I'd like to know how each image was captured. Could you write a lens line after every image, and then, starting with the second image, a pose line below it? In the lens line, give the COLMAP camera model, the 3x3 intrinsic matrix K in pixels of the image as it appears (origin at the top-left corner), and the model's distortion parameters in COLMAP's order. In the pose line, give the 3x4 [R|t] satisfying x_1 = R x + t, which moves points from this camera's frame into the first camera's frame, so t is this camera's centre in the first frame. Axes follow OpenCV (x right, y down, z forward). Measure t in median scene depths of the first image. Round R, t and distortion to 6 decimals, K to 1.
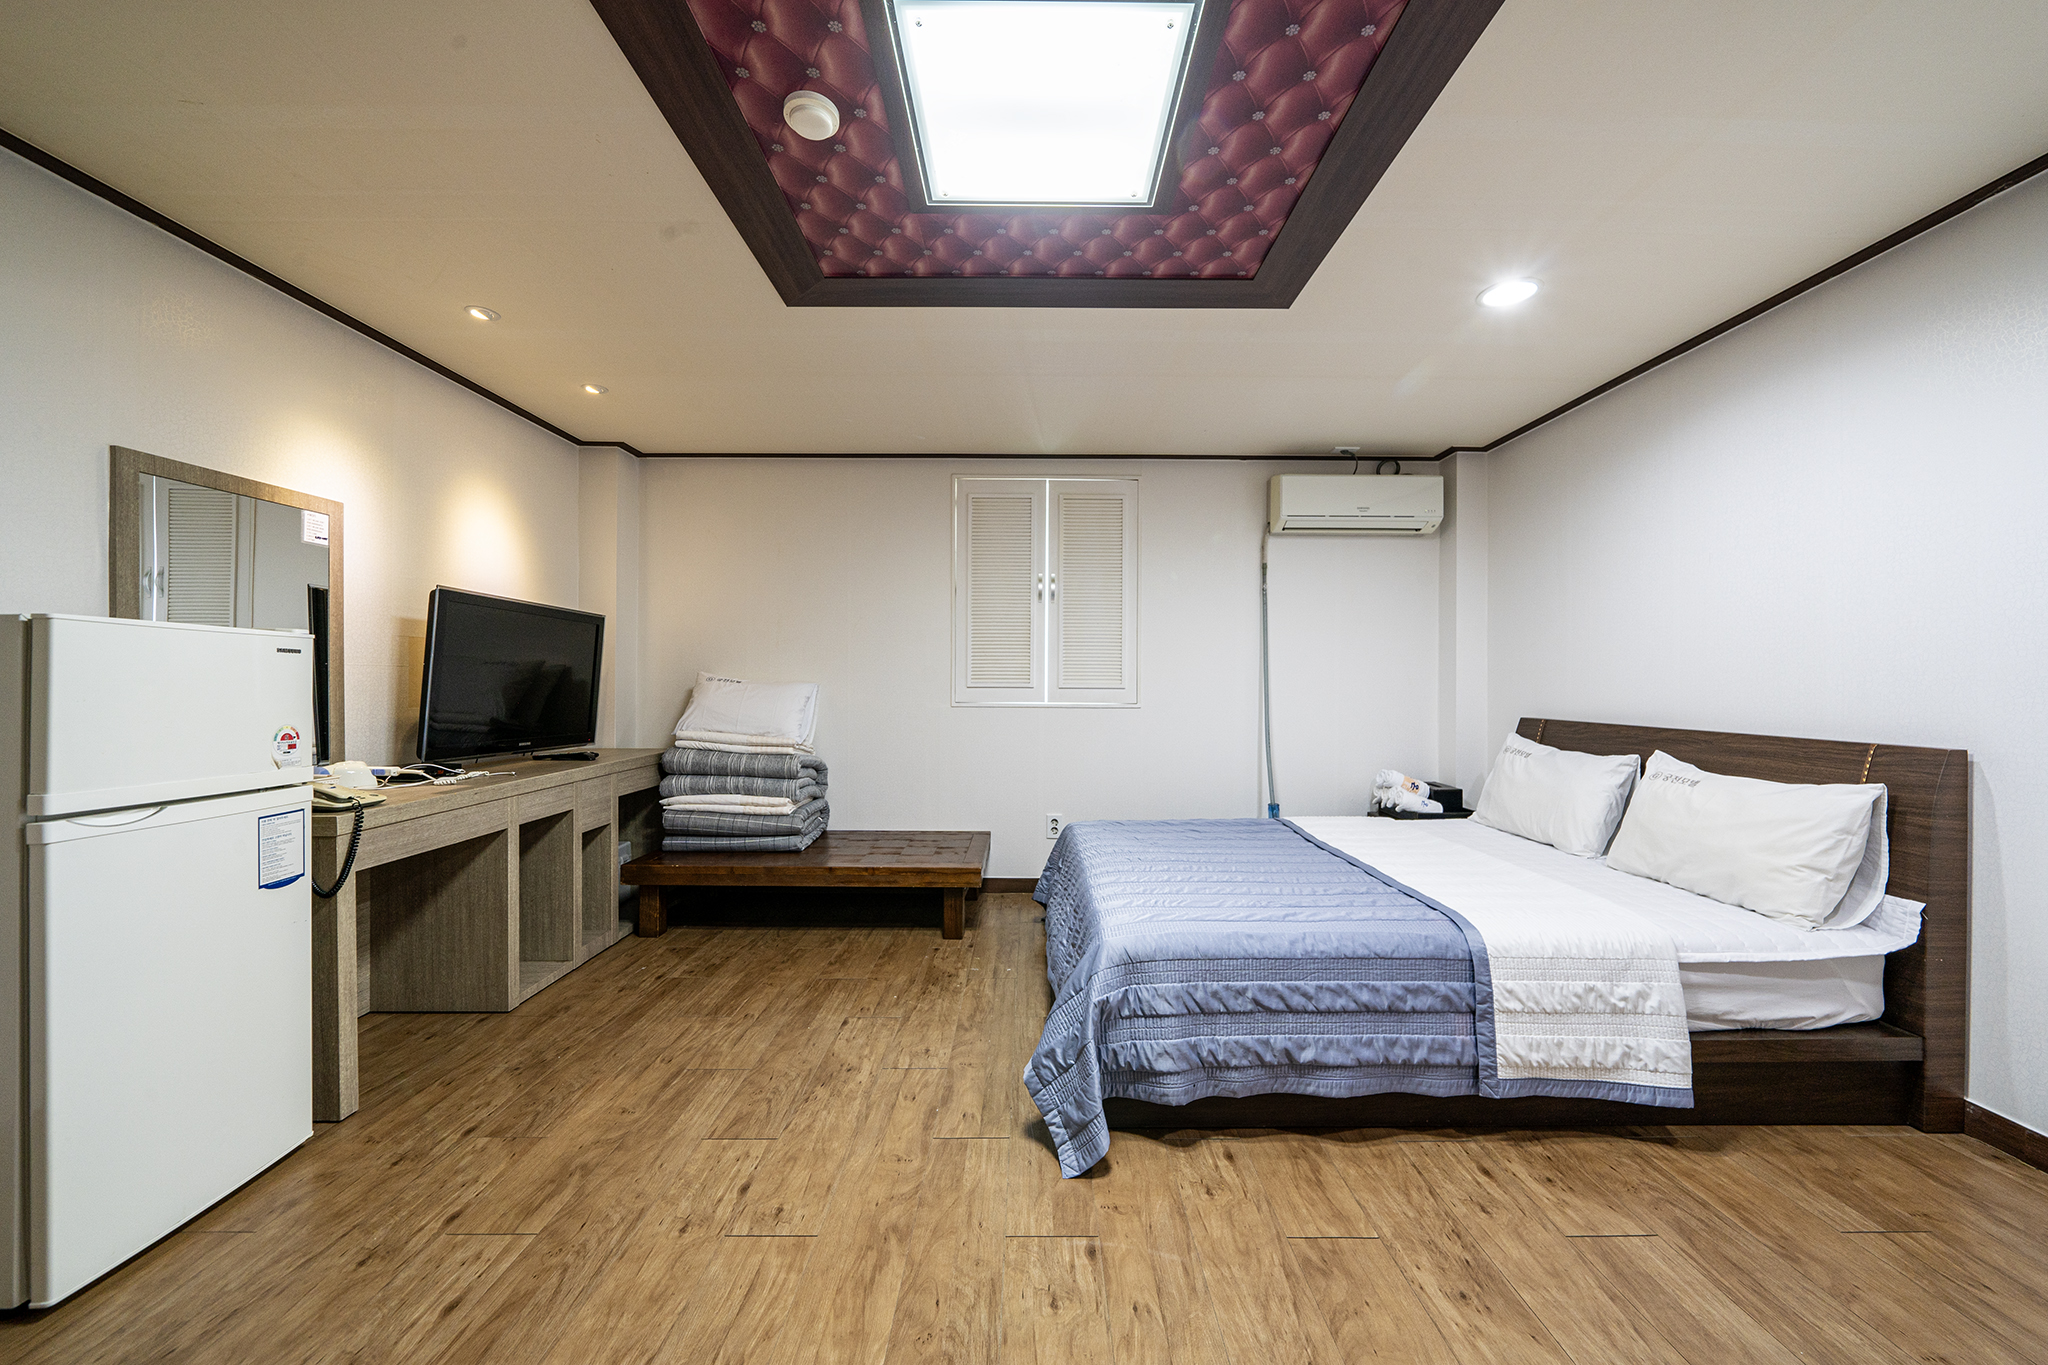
lens RADIAL K [[737.0, 0, 1024.0], [0, 737.0, 682.5], [0, 0, 1]] dist [-0.005558, 0.000089]
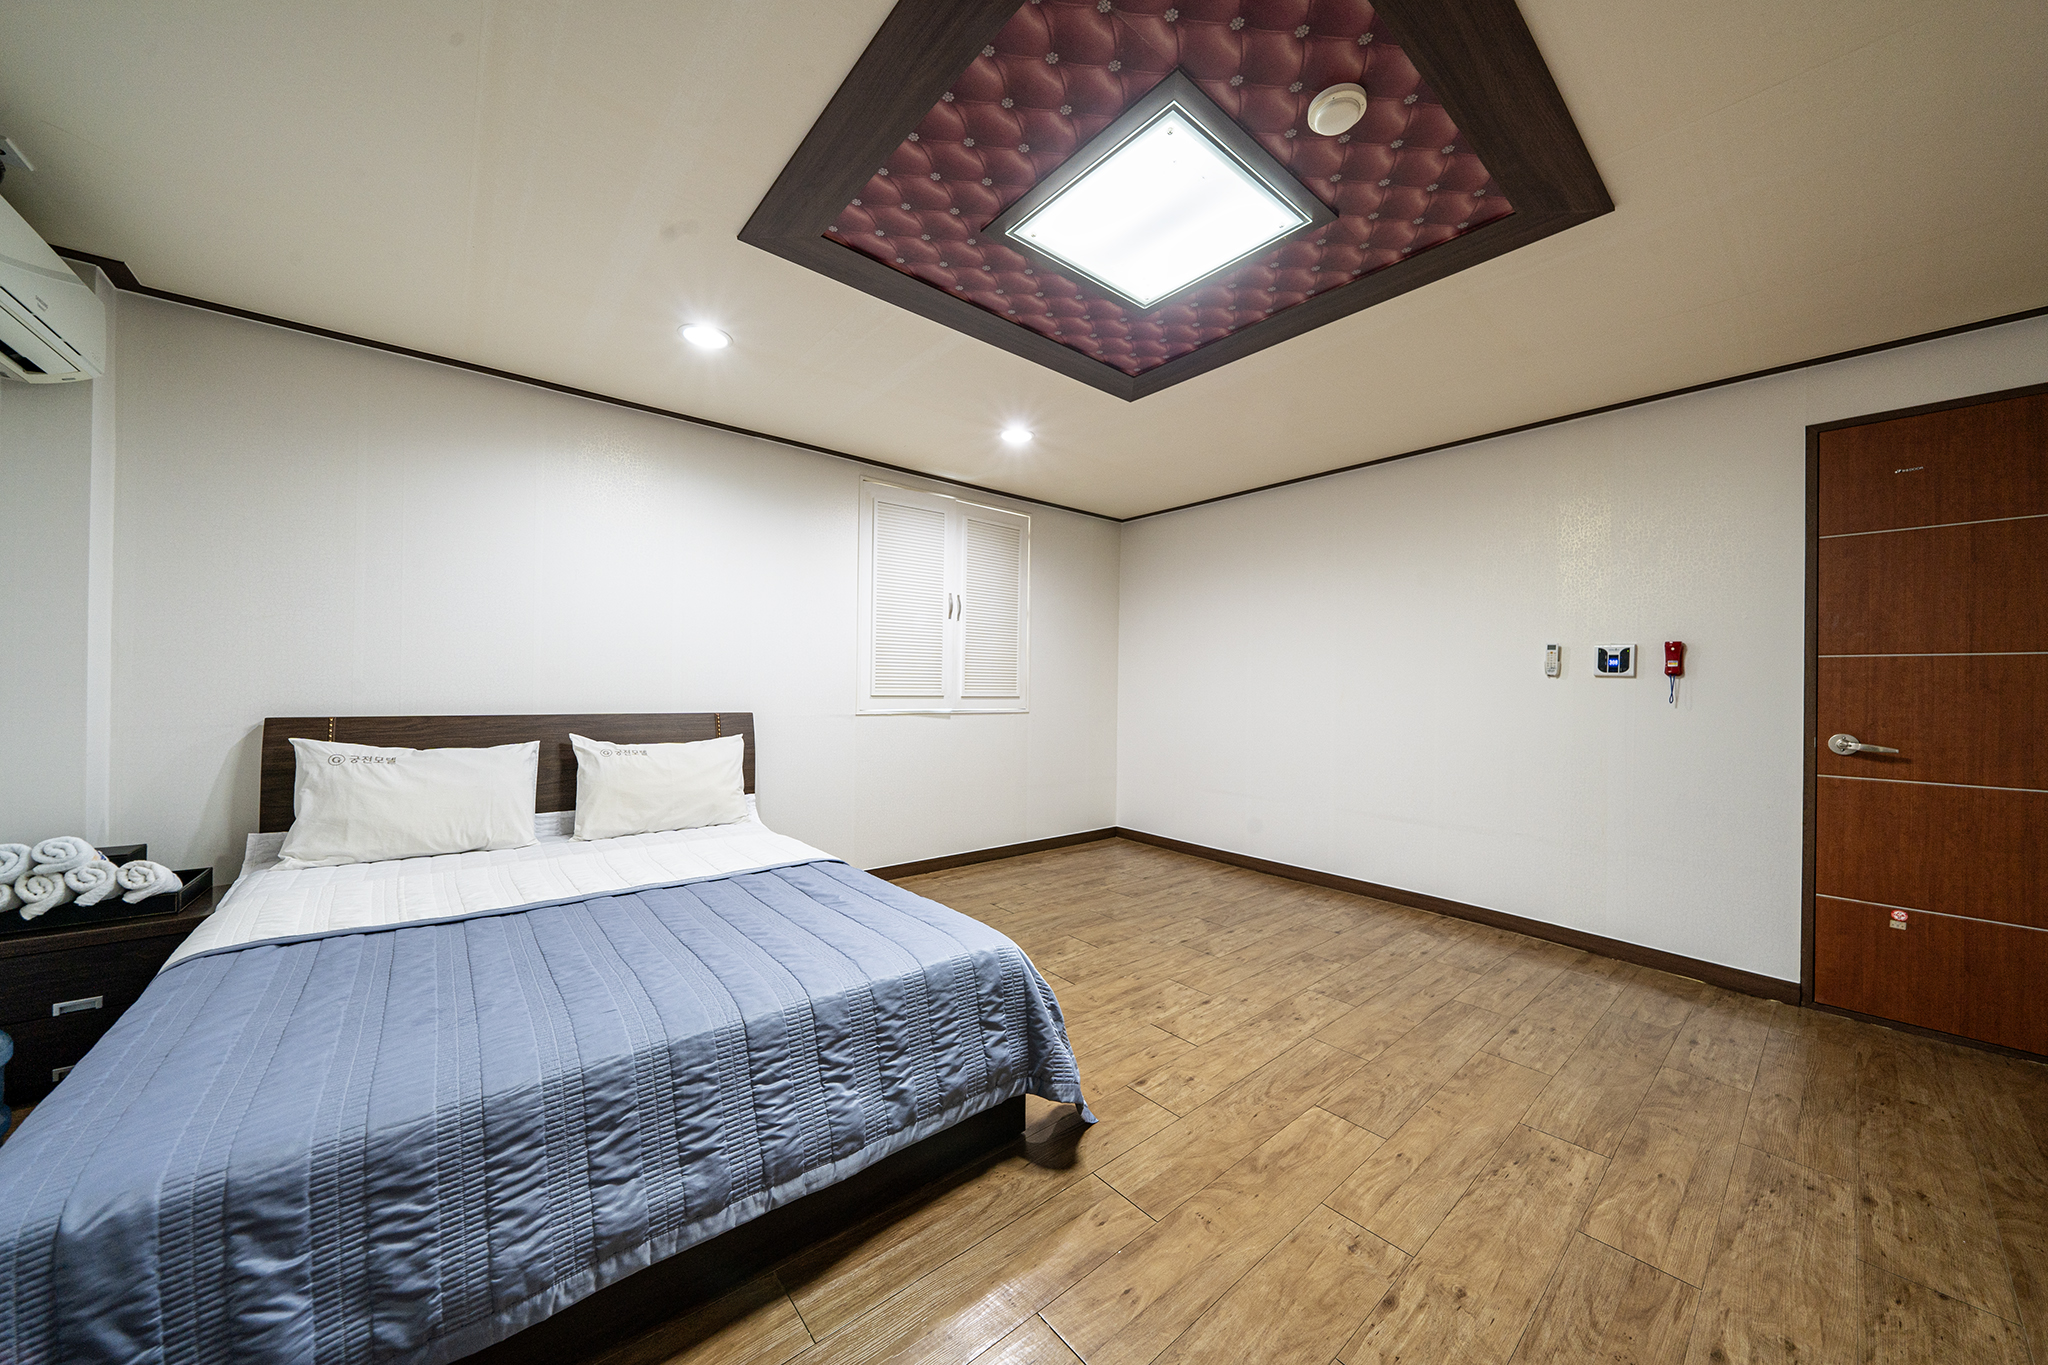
lens RADIAL K [[708.0, 0, 1031.0], [0, 708.0, 683.2], [0, 0, 1]] dist [-0.008595, 0.000080]
pose [[-0.654046, -0.009486, 0.756395, -0.633949], [-0.015963, 0.999872, -0.001264, 0.002719], [-0.756286, -0.012901, -0.654114, 1.640916]]
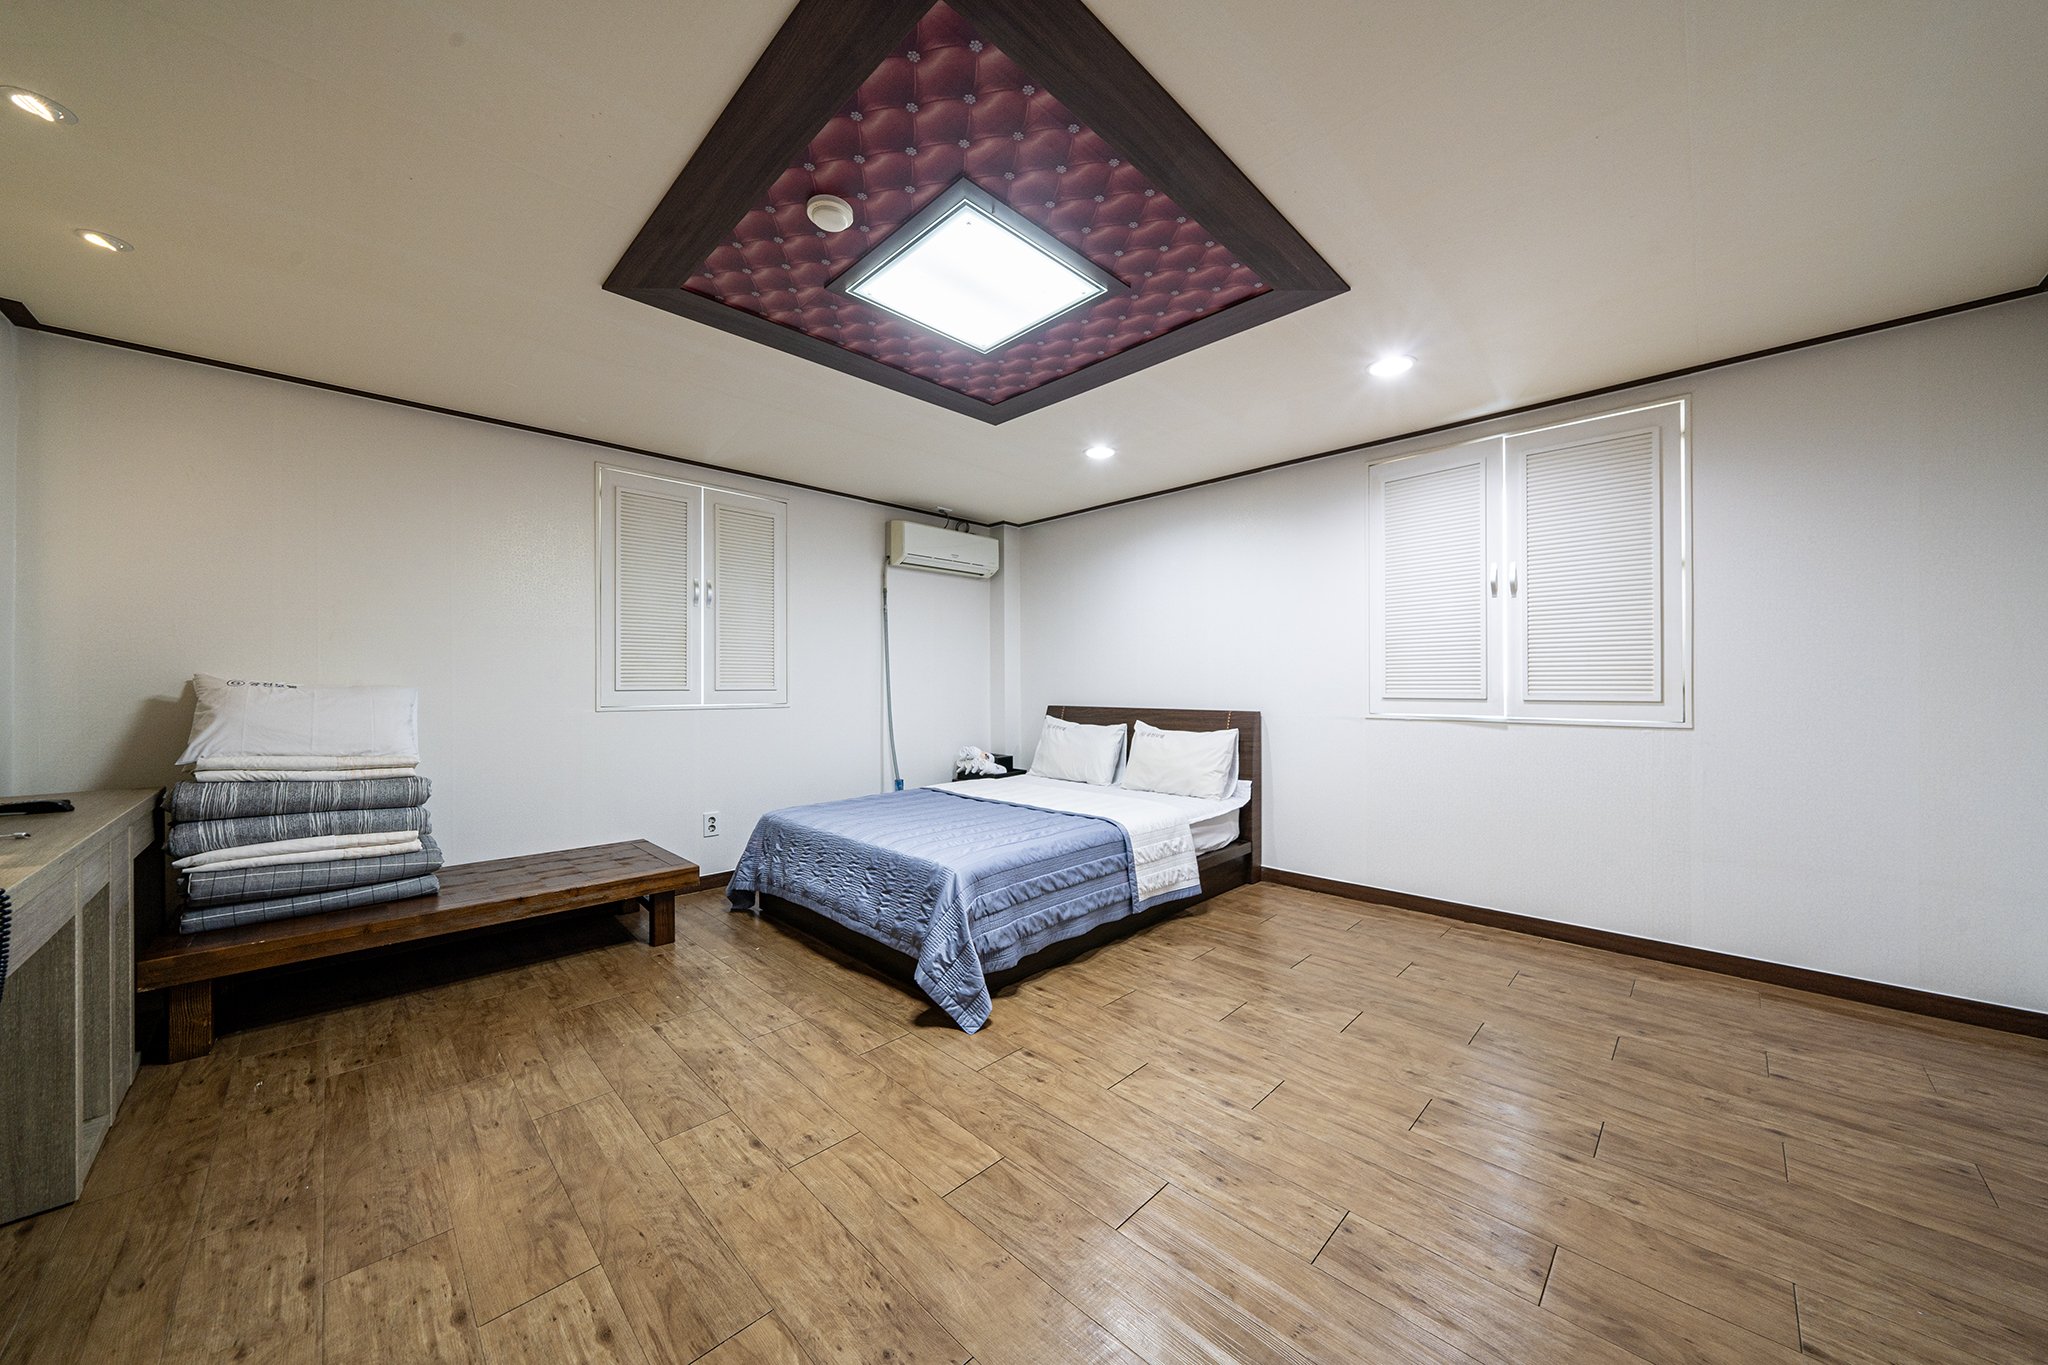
lens RADIAL K [[708.0, 0, 1031.0], [0, 708.0, 683.2], [0, 0, 1]] dist [-0.008595, 0.000080]
pose [[0.702921, -0.004438, 0.711254, -0.754621], [0.005630, 0.999984, 0.000675, -0.001190], [-0.711245, 0.003530, 0.702935, -0.035654]]
